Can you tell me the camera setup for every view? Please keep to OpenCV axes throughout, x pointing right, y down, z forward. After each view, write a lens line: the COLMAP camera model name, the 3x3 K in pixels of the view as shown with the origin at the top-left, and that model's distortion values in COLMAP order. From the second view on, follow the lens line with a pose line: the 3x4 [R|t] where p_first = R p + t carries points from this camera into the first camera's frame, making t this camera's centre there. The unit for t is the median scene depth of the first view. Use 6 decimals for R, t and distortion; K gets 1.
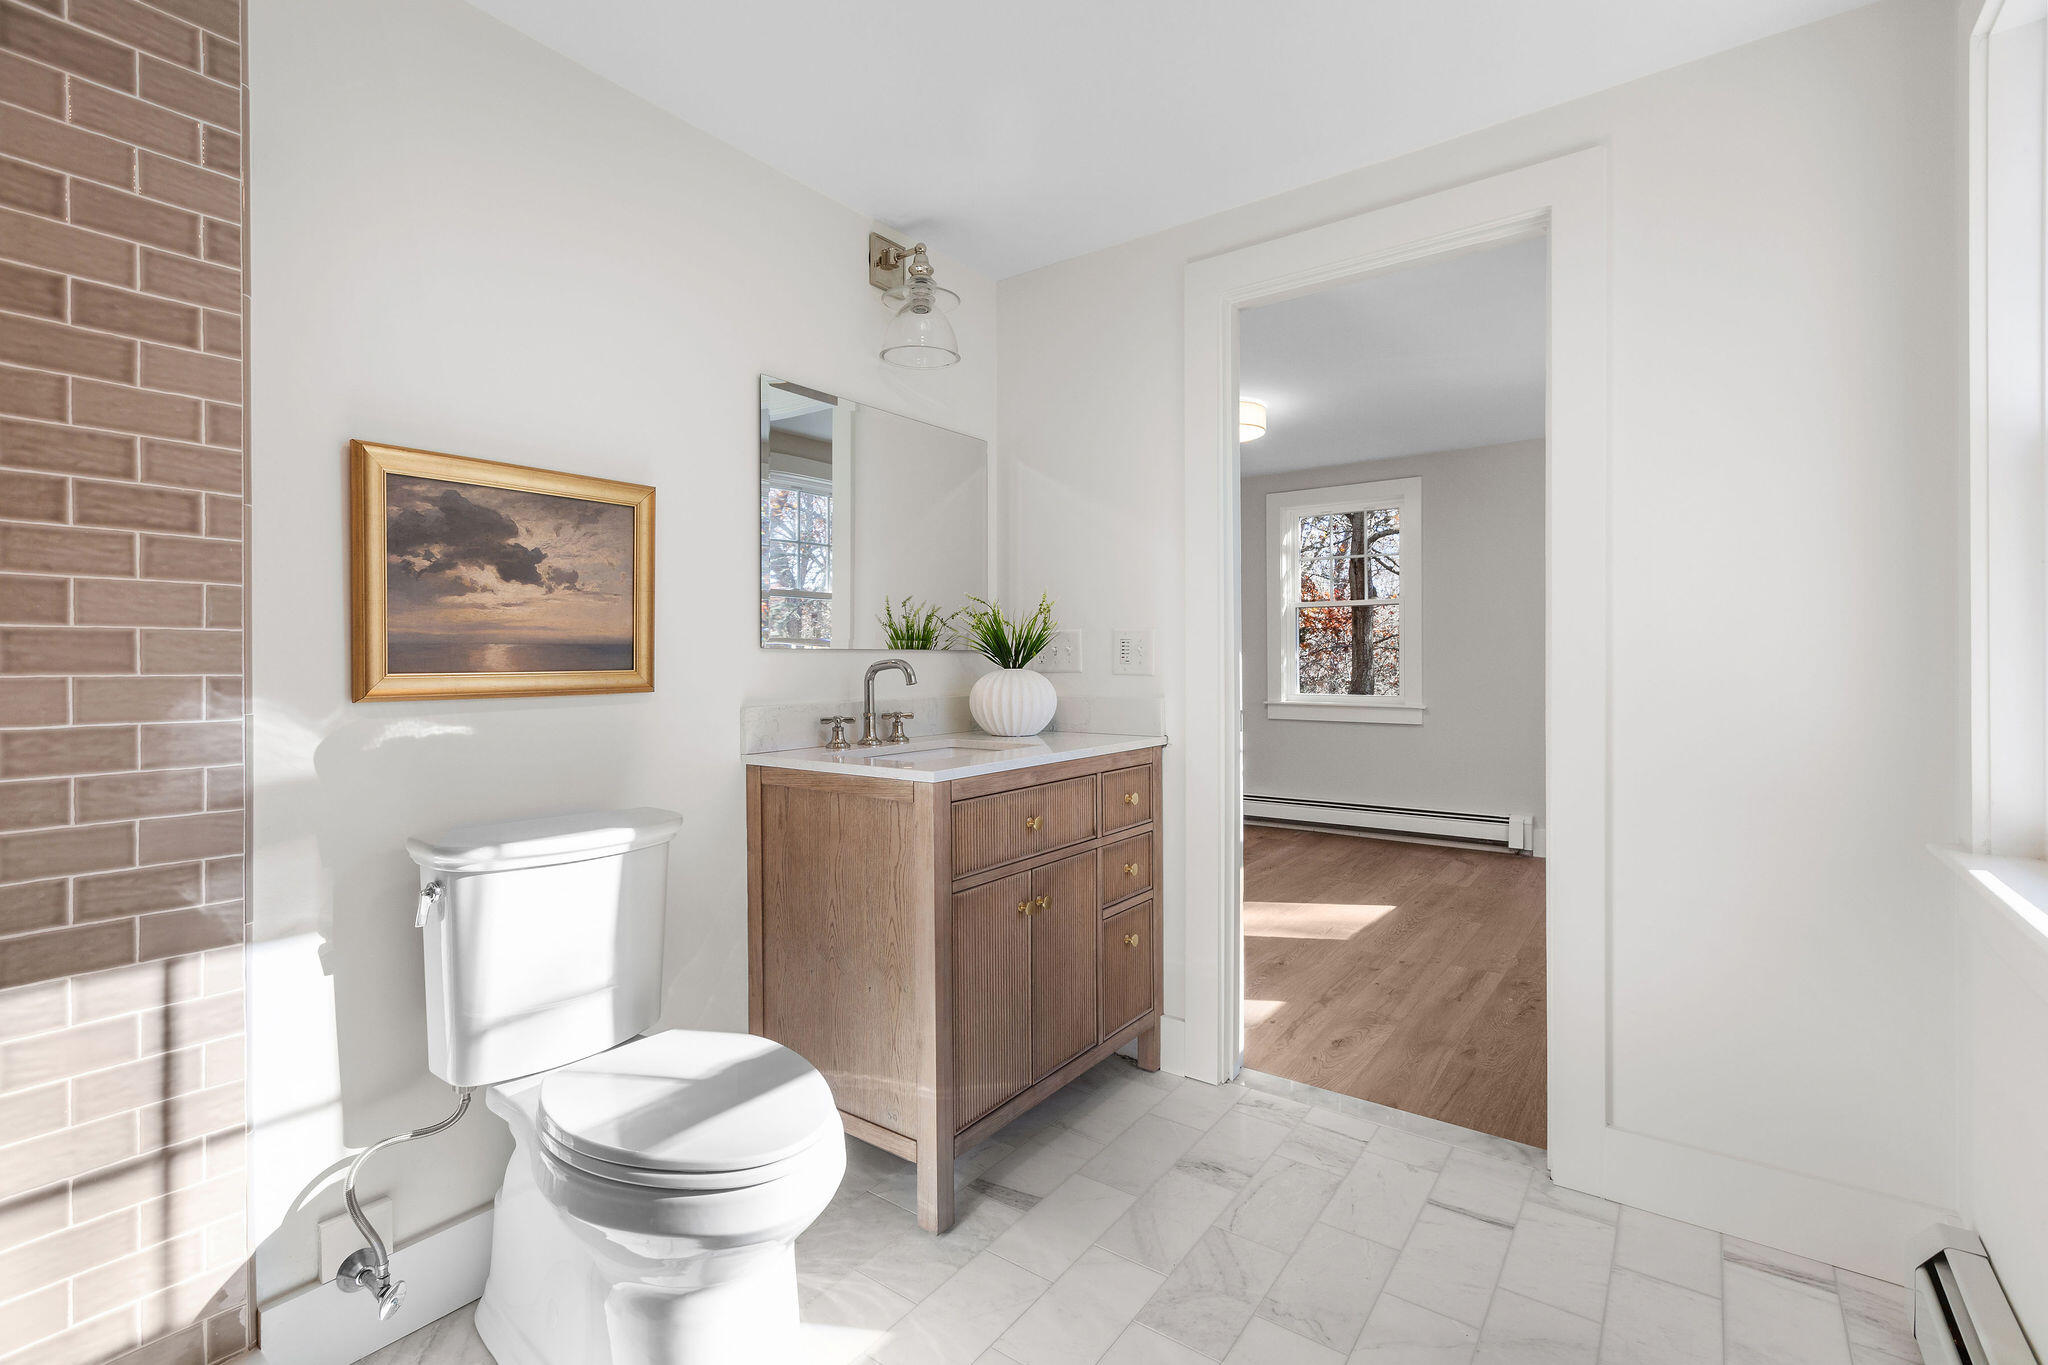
lens RADIAL K [[920.0, 0, 1023.2], [0, 920.0, 676.1], [0, 0, 1]] dist [-0.001077, -0.000120]
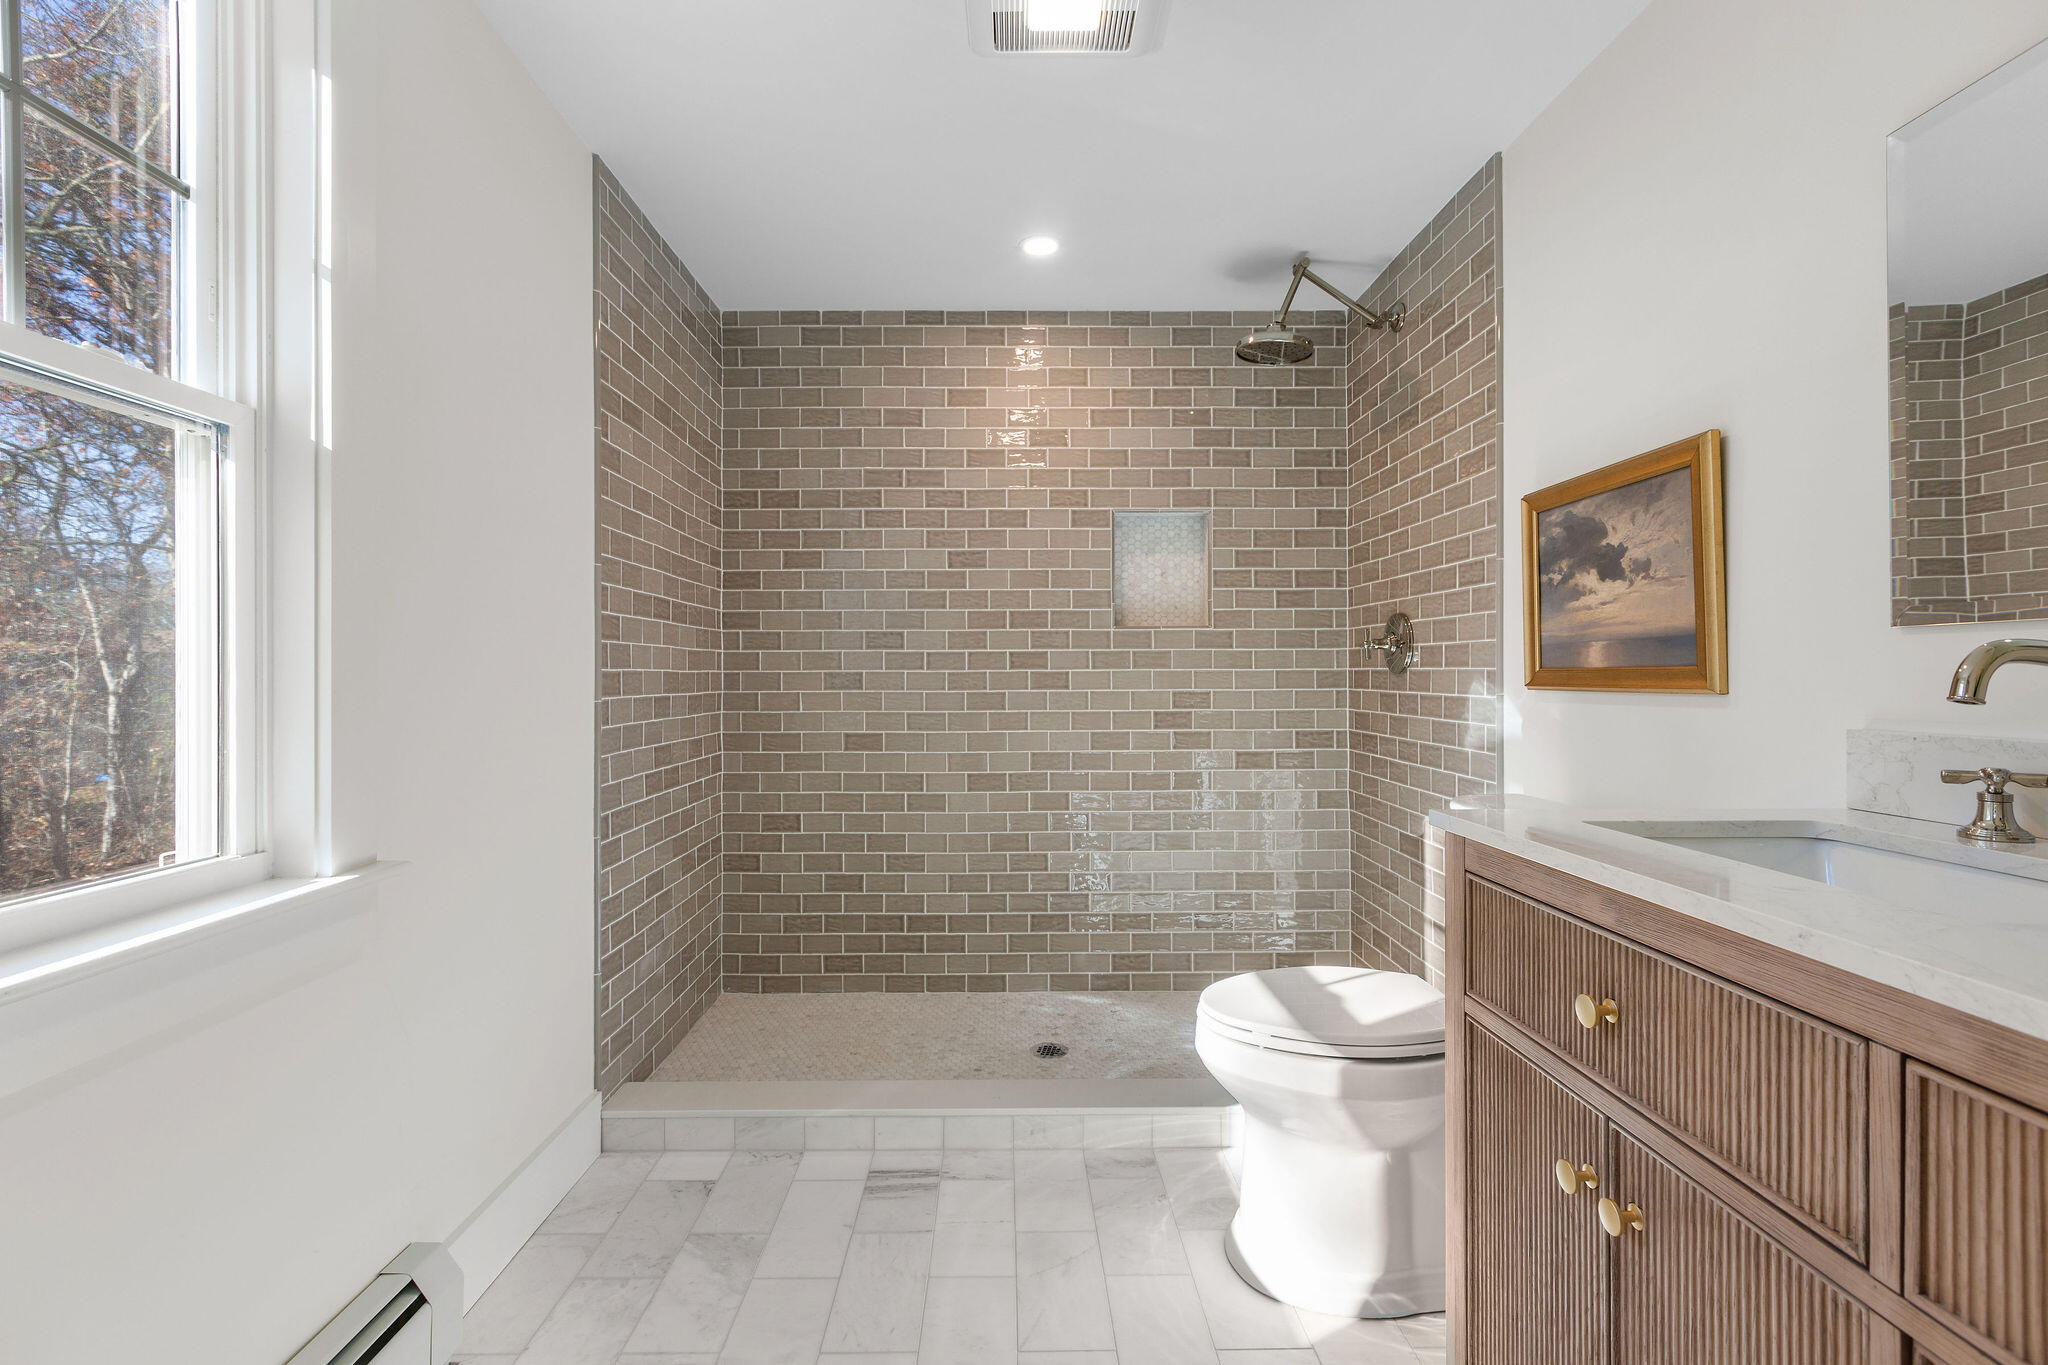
lens RADIAL K [[920.0, 0, 1023.2], [0, 920.0, 676.1], [0, 0, 1]] dist [-0.001077, -0.000120]
pose [[-0.790061, 0.009027, -0.612961, 0.586055], [-0.001541, 0.999859, 0.016711, -0.010949], [0.613026, 0.014147, -0.789936, 1.379389]]
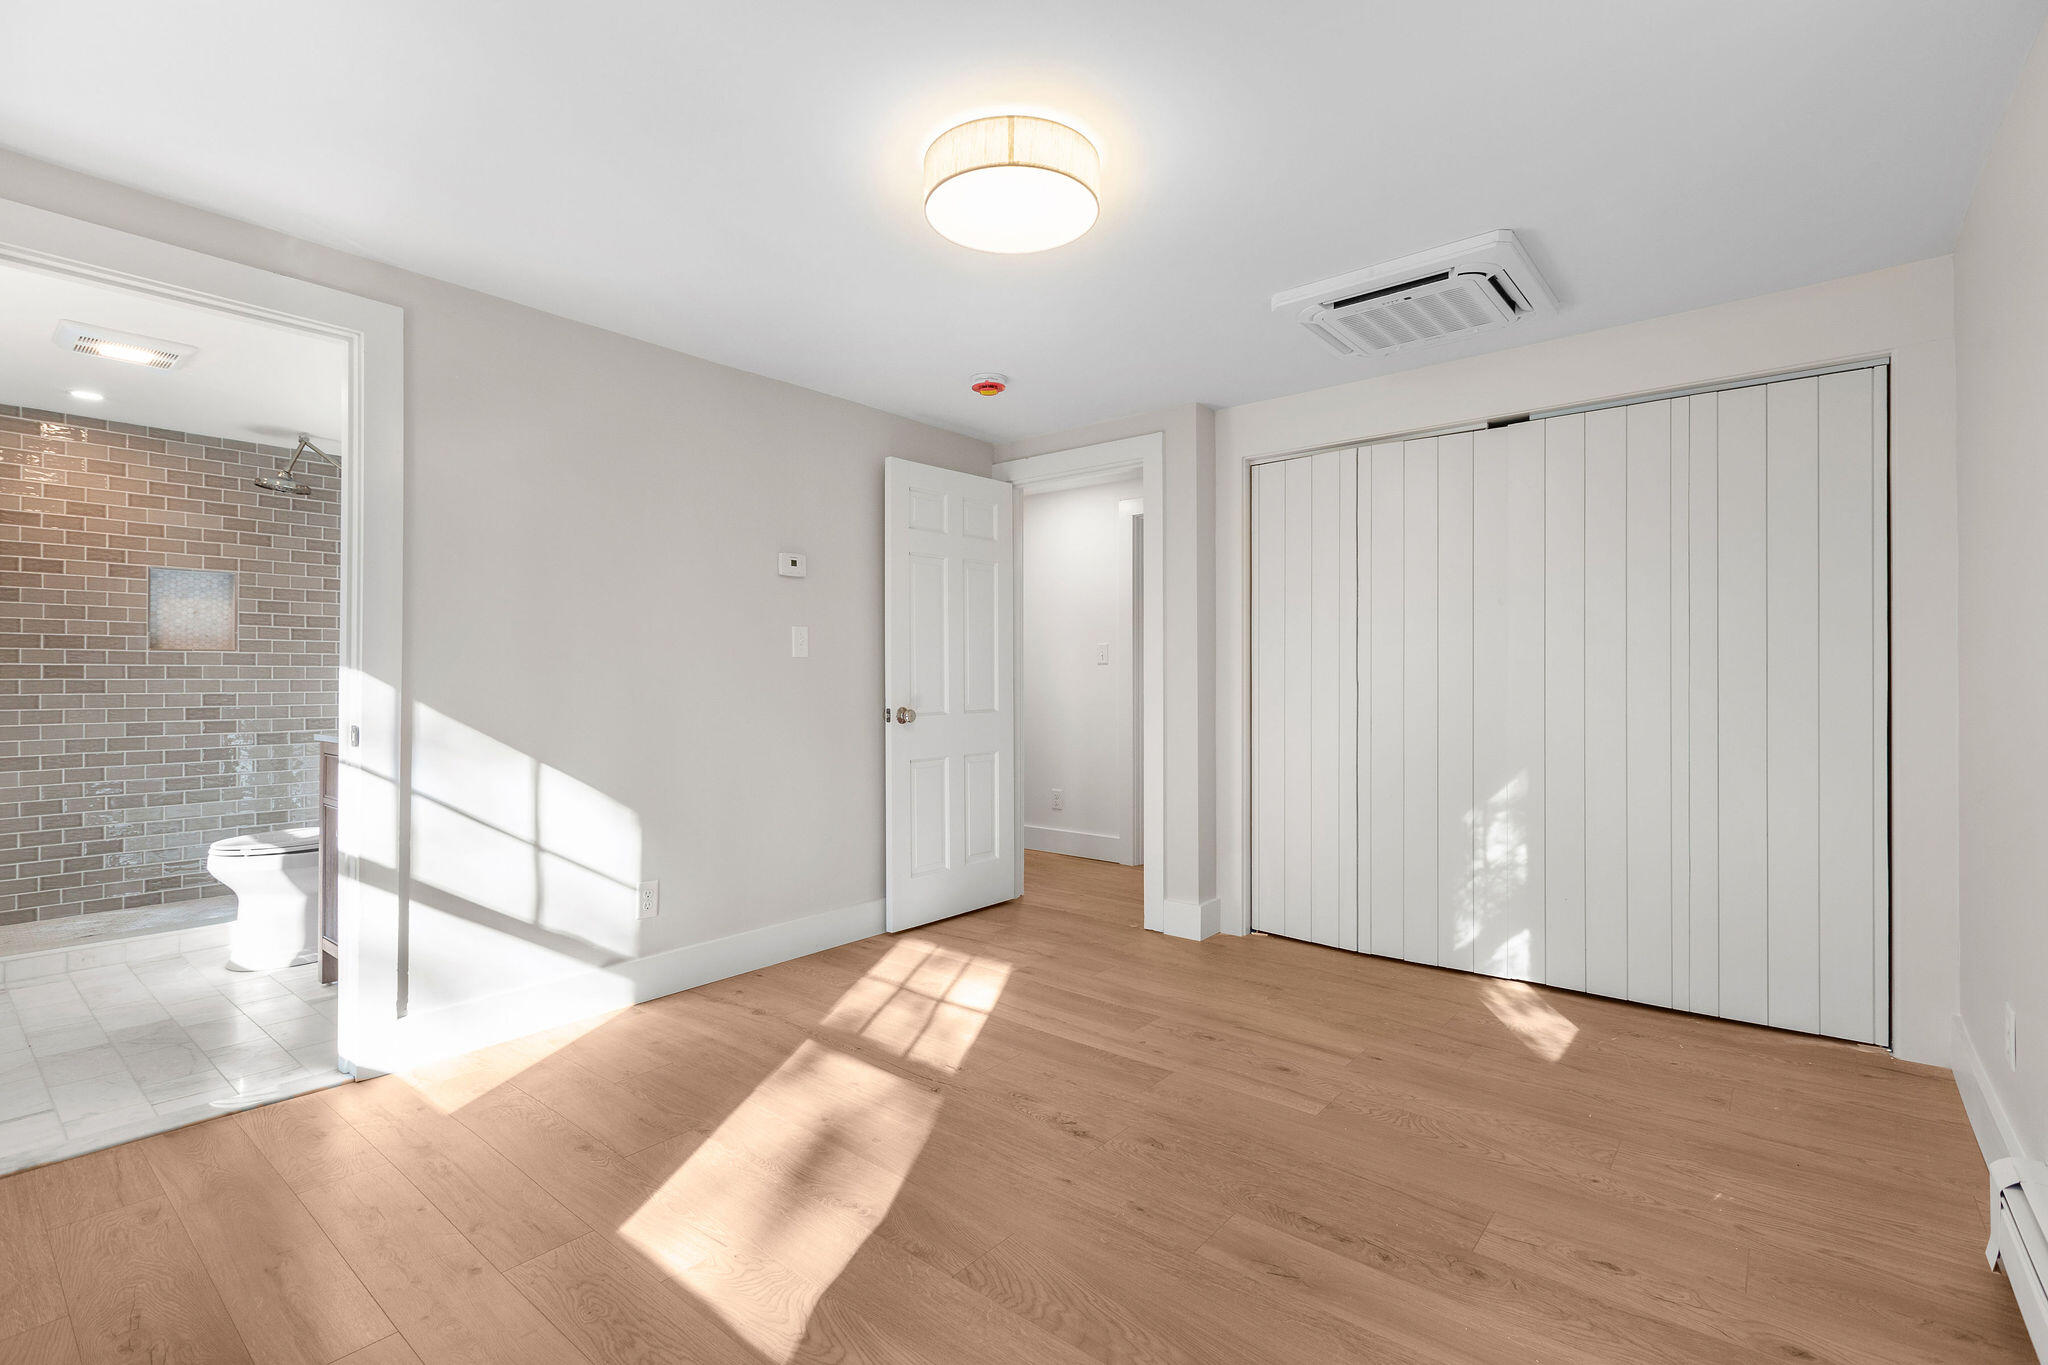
lens RADIAL K [[934.1, 0, 1015.5], [0, 934.1, 676.4], [0, 0, 1]] dist [-0.002859, -0.000553]
pose [[-0.059463, 0.002217, -0.998228, 1.845498], [-0.017505, 0.999841, 0.003263, -0.054200], [0.998077, 0.017668, -0.059415, 2.688664]]
